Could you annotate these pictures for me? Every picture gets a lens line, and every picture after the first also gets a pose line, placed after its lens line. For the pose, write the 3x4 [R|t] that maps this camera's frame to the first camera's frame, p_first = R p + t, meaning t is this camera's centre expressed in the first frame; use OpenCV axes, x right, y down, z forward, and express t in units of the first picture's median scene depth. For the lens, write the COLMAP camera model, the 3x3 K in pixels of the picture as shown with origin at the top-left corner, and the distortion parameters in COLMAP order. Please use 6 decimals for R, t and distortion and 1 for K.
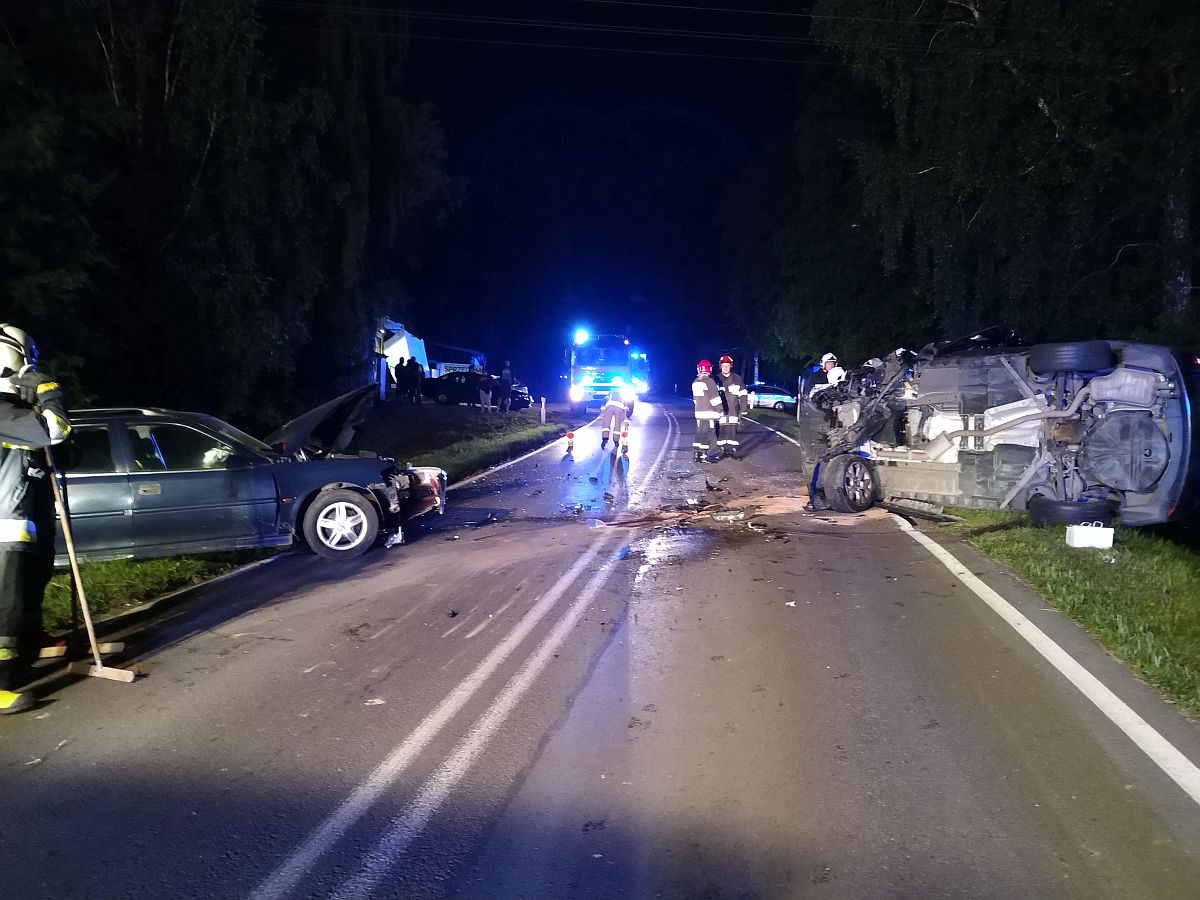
lens RADIAL K [[835.6, 0, 600.0], [0, 835.6, 450.0], [0, 0, 1]] dist [-0.035445, -0.002151]
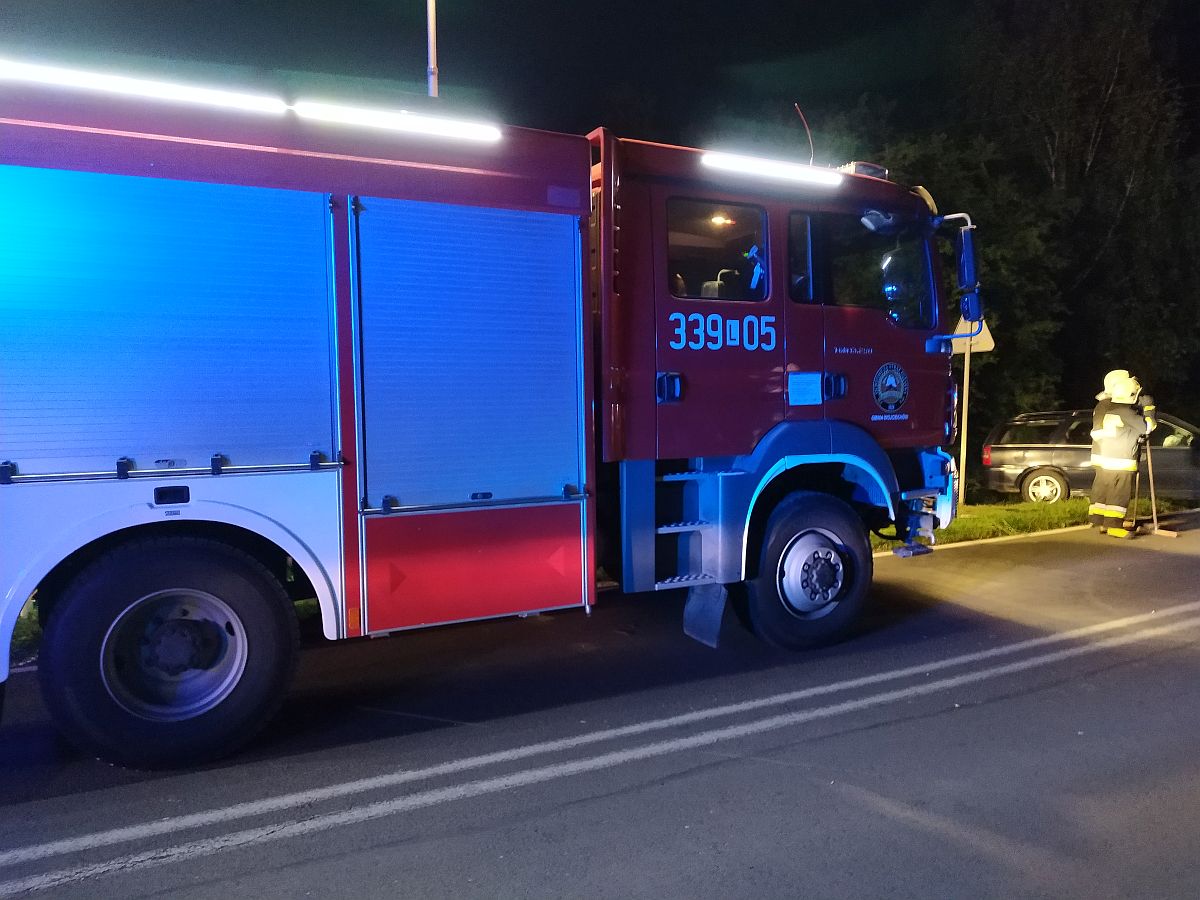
lens RADIAL K [[835.6, 0, 600.0], [0, 835.6, 450.0], [0, 0, 1]] dist [-0.035445, -0.002151]
pose [[0.611983, 0.074888, -0.787317, 0.188123], [-0.065098, 0.996898, 0.044222, 0.032155], [0.788187, 0.024190, 0.614960, -1.350905]]
